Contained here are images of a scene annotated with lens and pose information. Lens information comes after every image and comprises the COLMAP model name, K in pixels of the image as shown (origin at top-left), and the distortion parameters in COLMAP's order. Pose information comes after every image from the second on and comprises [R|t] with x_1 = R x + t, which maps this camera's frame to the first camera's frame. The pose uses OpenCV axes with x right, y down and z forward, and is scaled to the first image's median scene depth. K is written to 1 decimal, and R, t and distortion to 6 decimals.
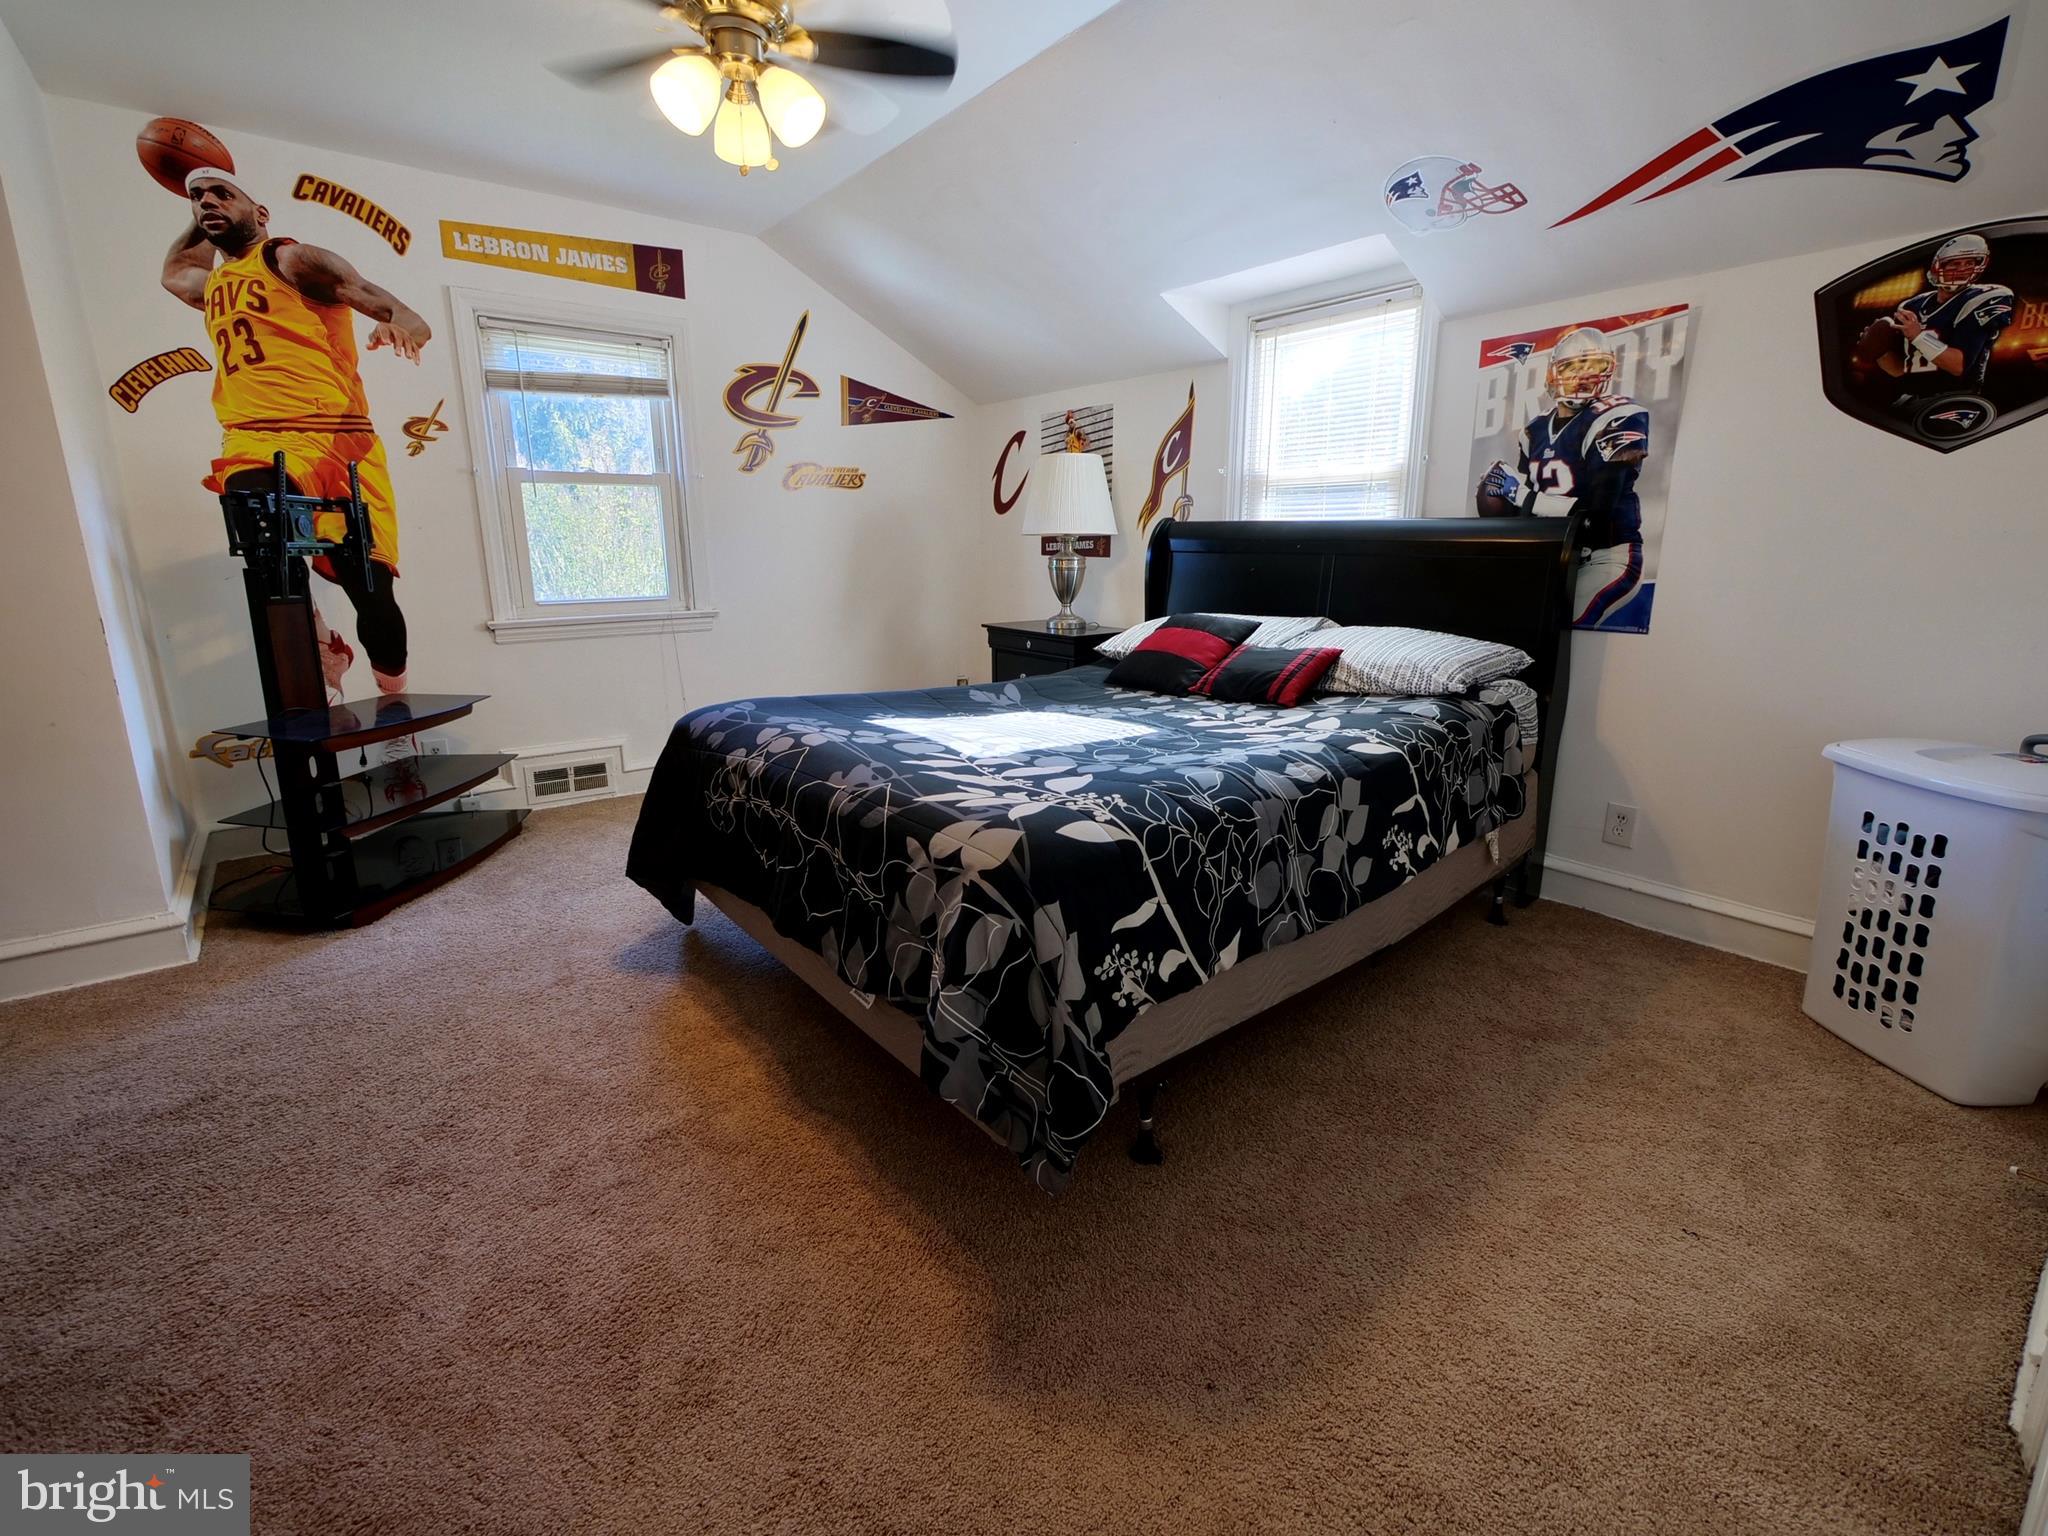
lens RADIAL K [[905.1, 0, 1047.6], [0, 905.1, 743.1], [0, 0, 1]] dist [-0.006242, 0.000569]
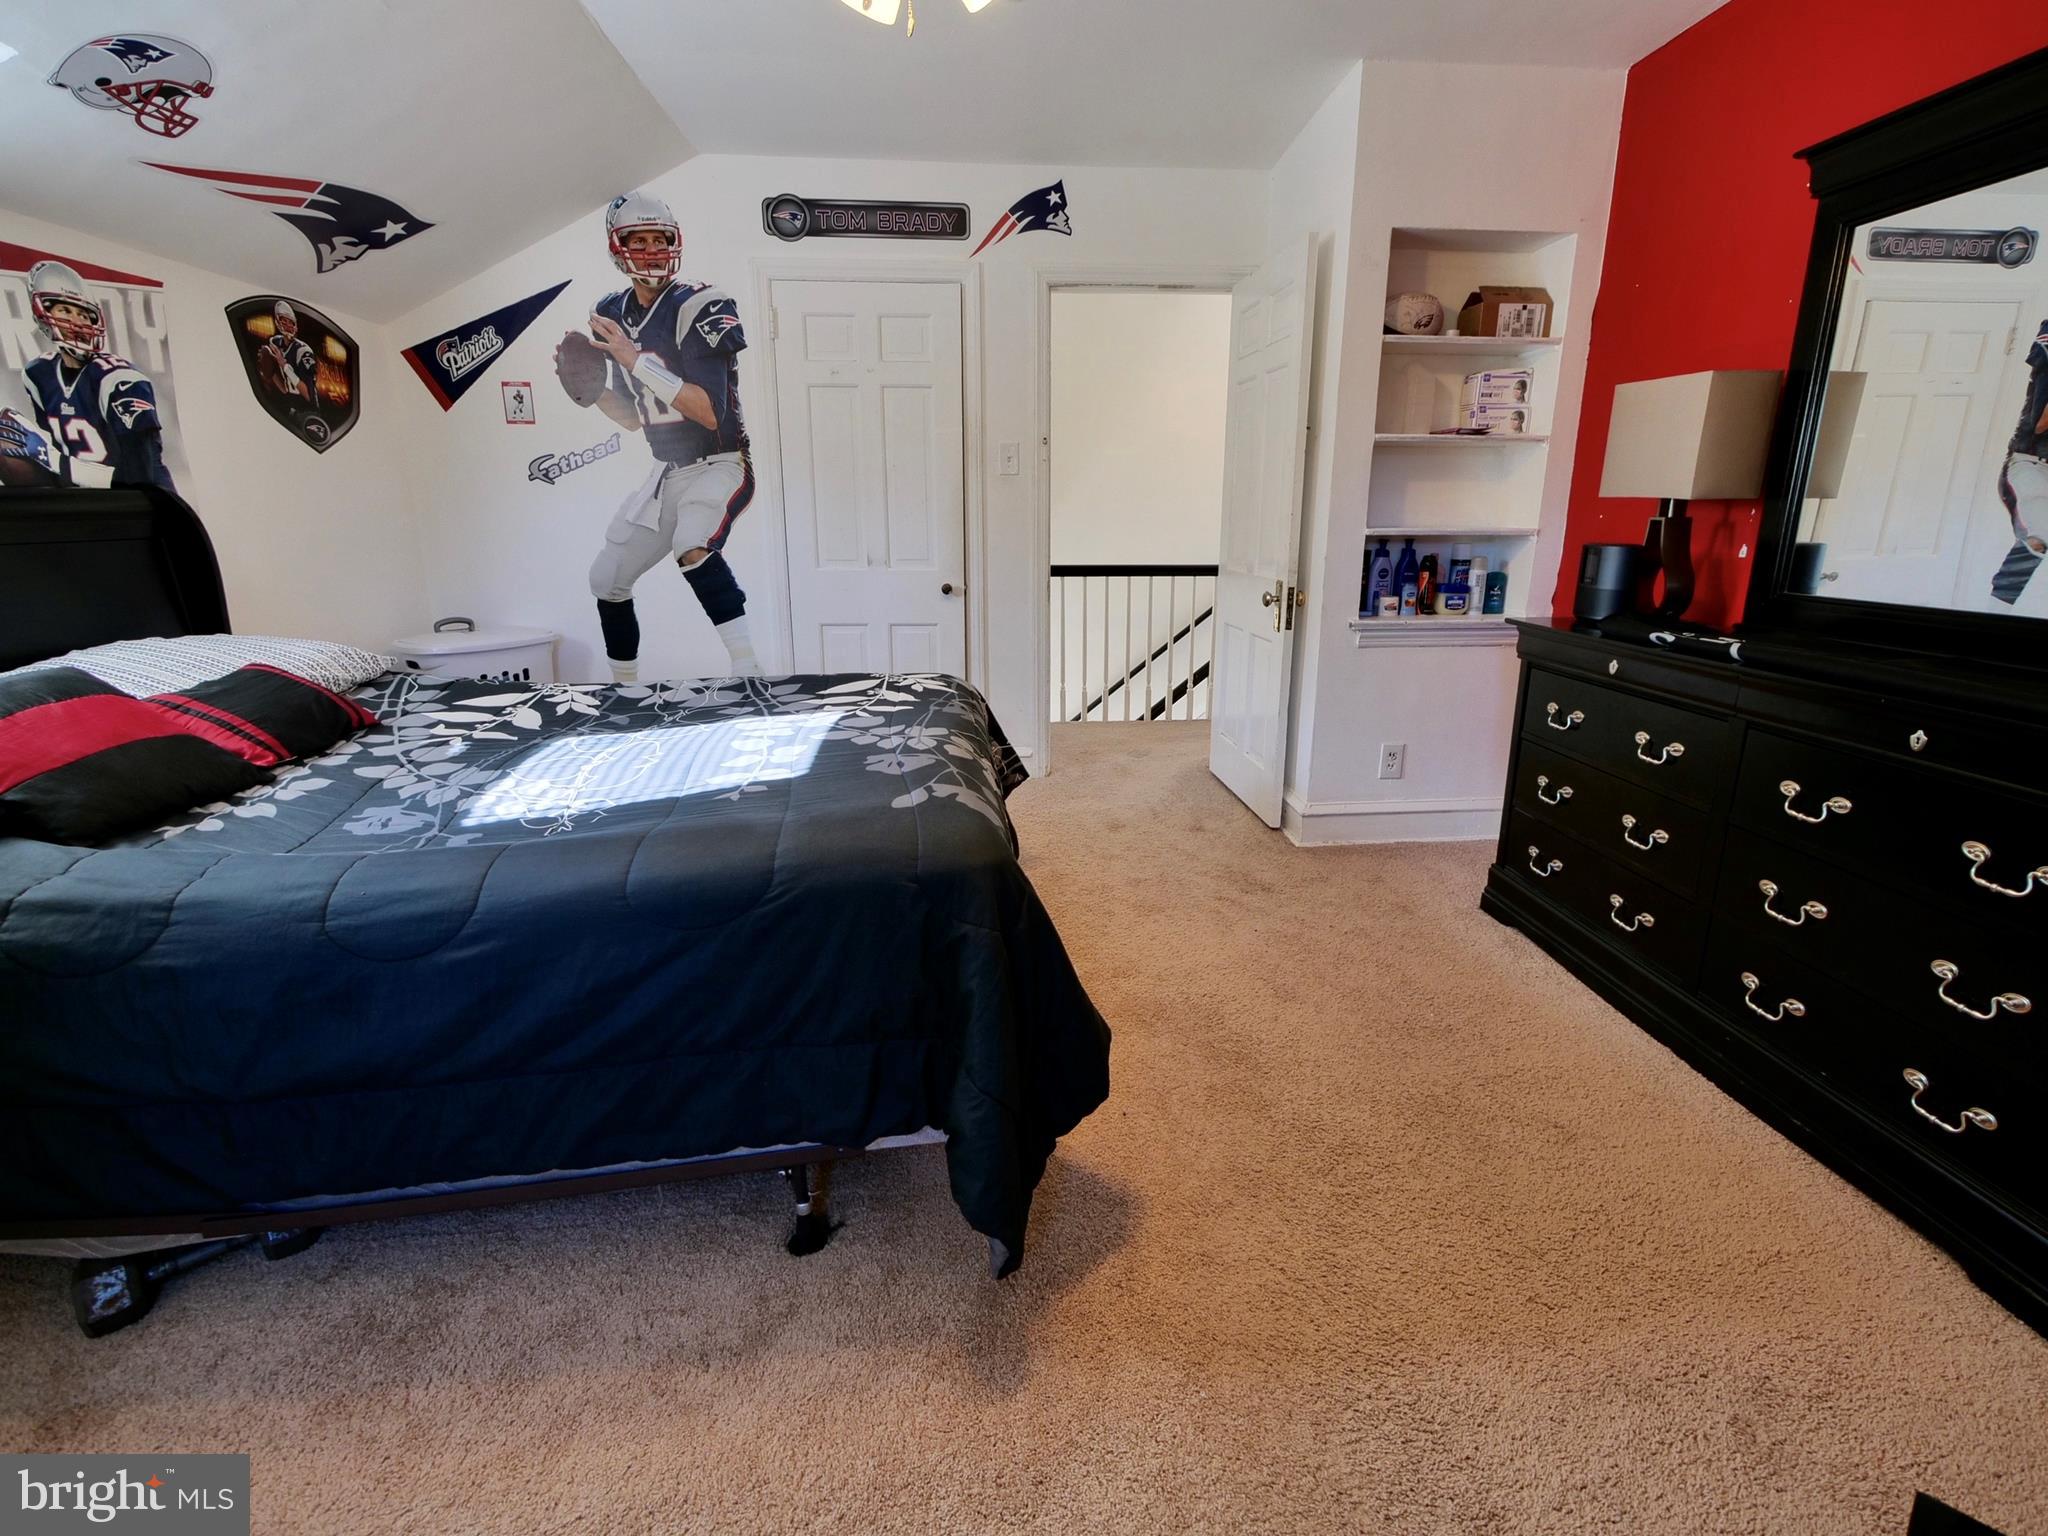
lens RADIAL K [[905.1, 0, 1047.6], [0, 905.1, 743.1], [0, 0, 1]] dist [-0.006242, 0.000569]
pose [[-0.829465, -0.143639, 0.539773, -0.683086], [0.120183, 0.897838, 0.423608, -0.301434], [-0.545476, 0.416240, -0.727462, 1.290619]]
